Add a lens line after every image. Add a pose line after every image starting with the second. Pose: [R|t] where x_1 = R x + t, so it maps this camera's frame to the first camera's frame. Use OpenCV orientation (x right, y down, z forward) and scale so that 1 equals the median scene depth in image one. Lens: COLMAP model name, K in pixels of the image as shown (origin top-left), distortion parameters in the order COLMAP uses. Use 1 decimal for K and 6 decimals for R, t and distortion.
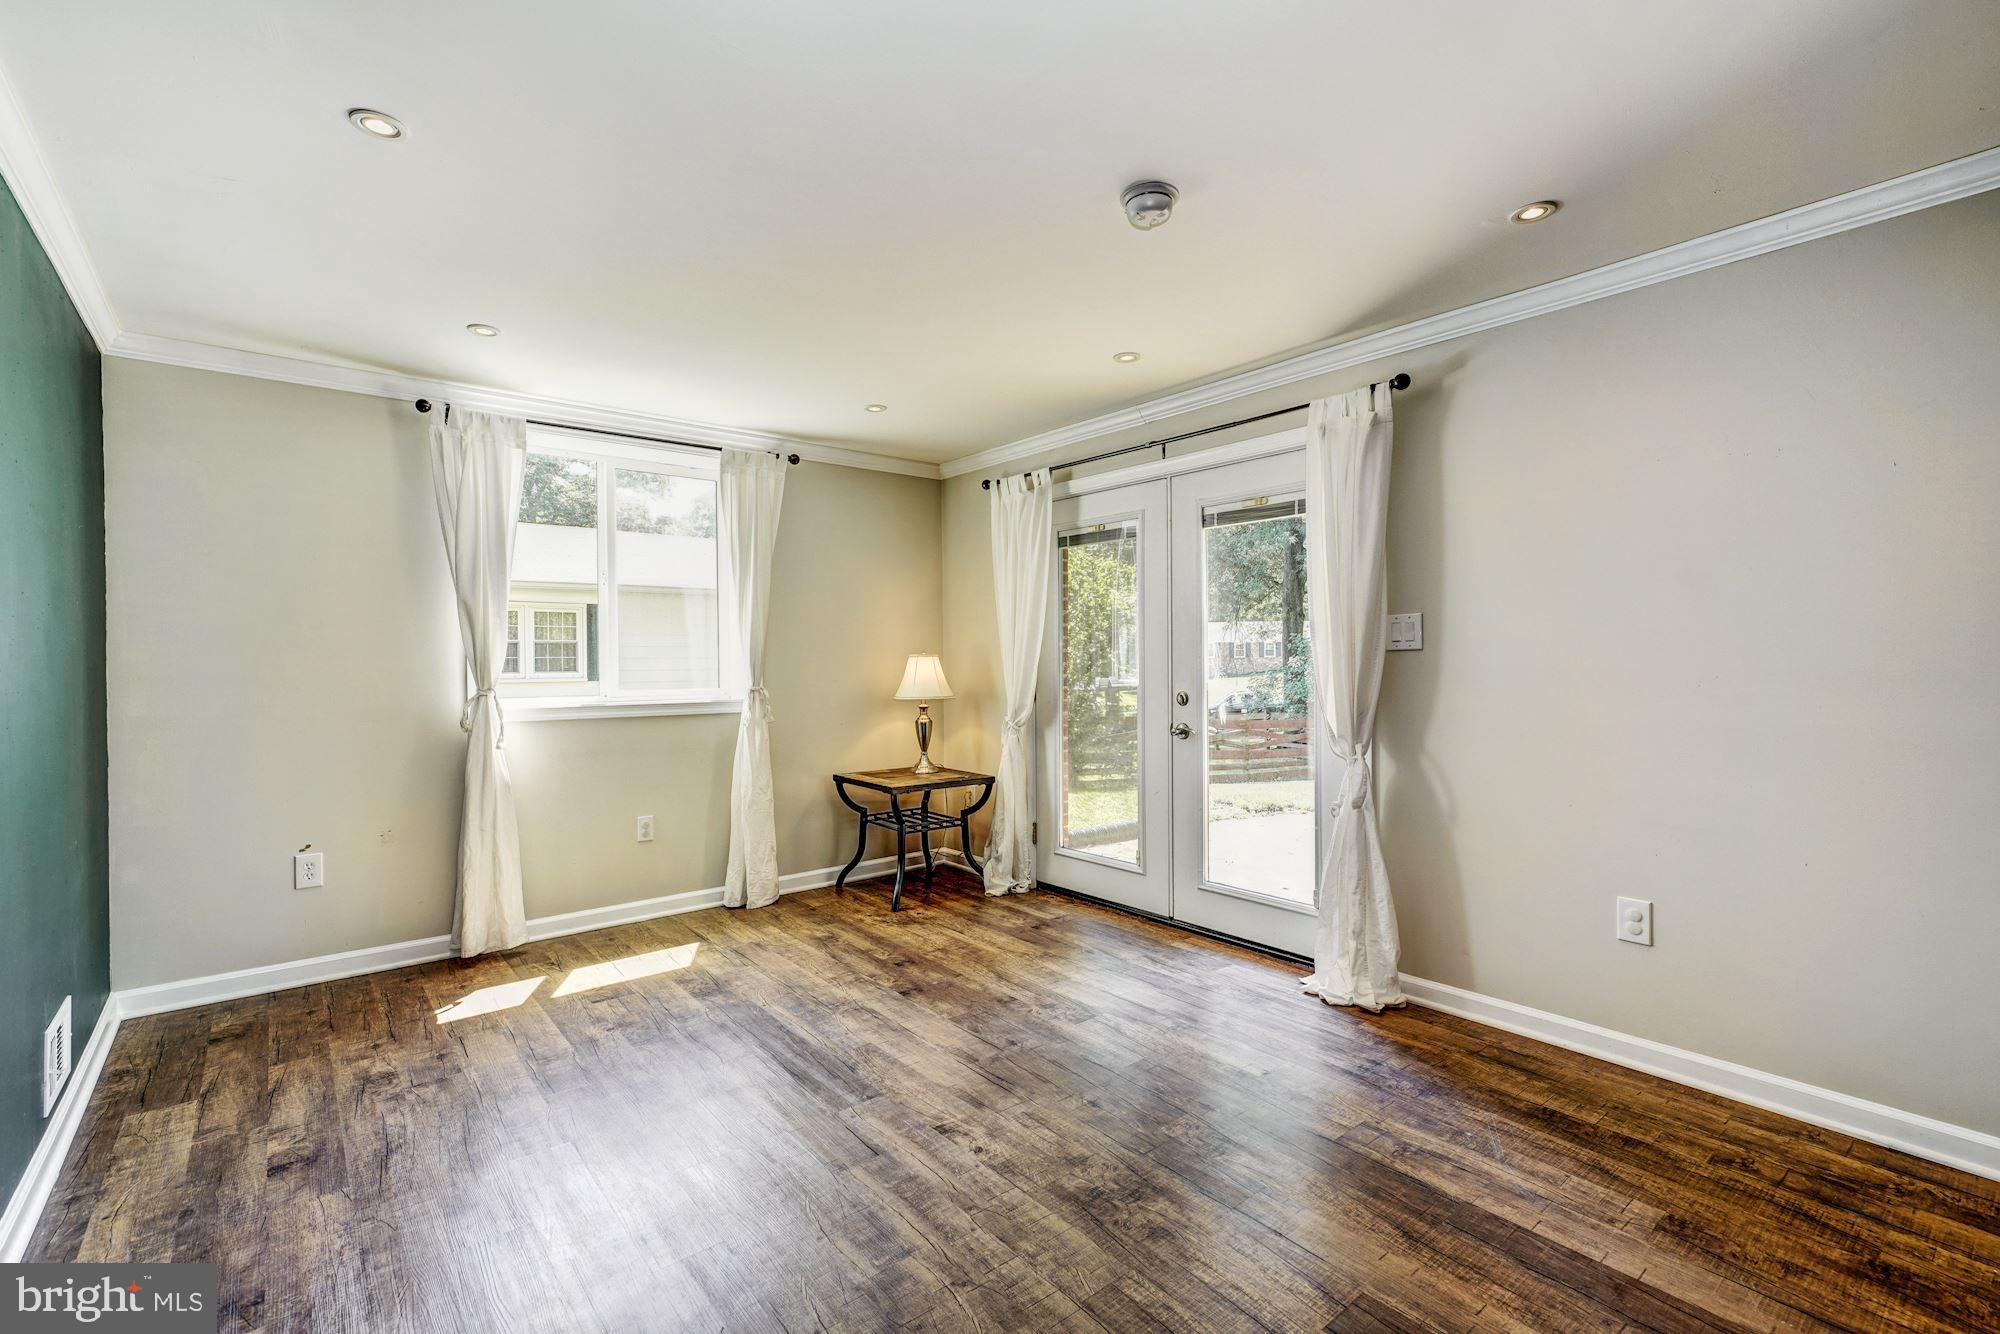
lens RADIAL K [[888.2, 0, 991.2], [0, 888.2, 664.2], [0, 0, 1]] dist [0.007578, 0.001495]
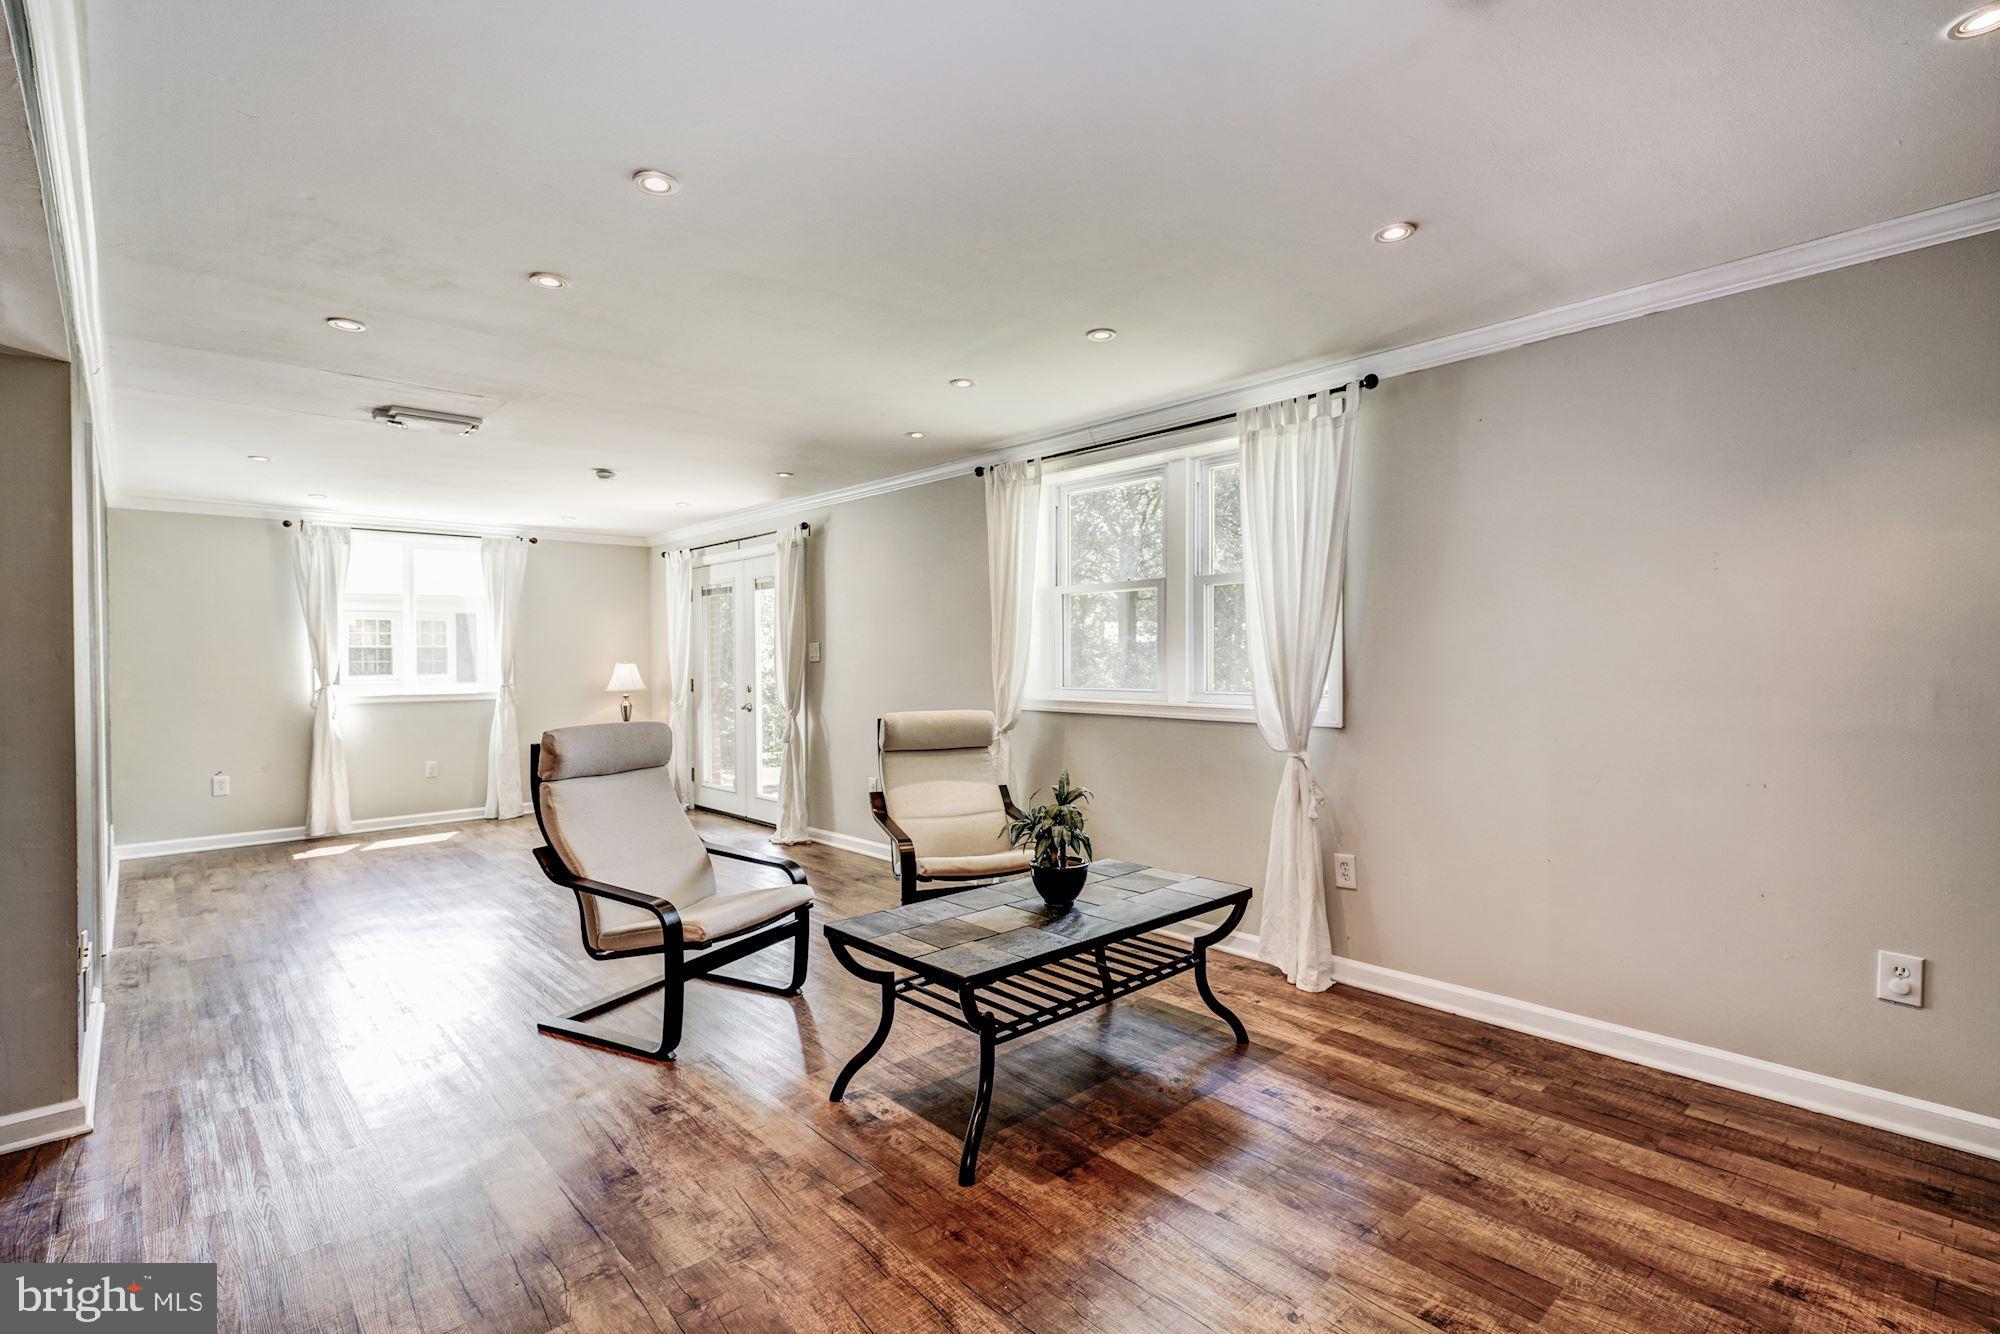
lens RADIAL K [[935.0, 0, 969.4], [0, 935.0, 666.1], [0, 0, 1]] dist [0.029740, 0.000008]
pose [[0.999130, -0.003121, 0.041593, 0.604553], [0.003072, 0.999994, 0.001252, -0.006140], [-0.041597, -0.001123, 0.999134, -0.892331]]
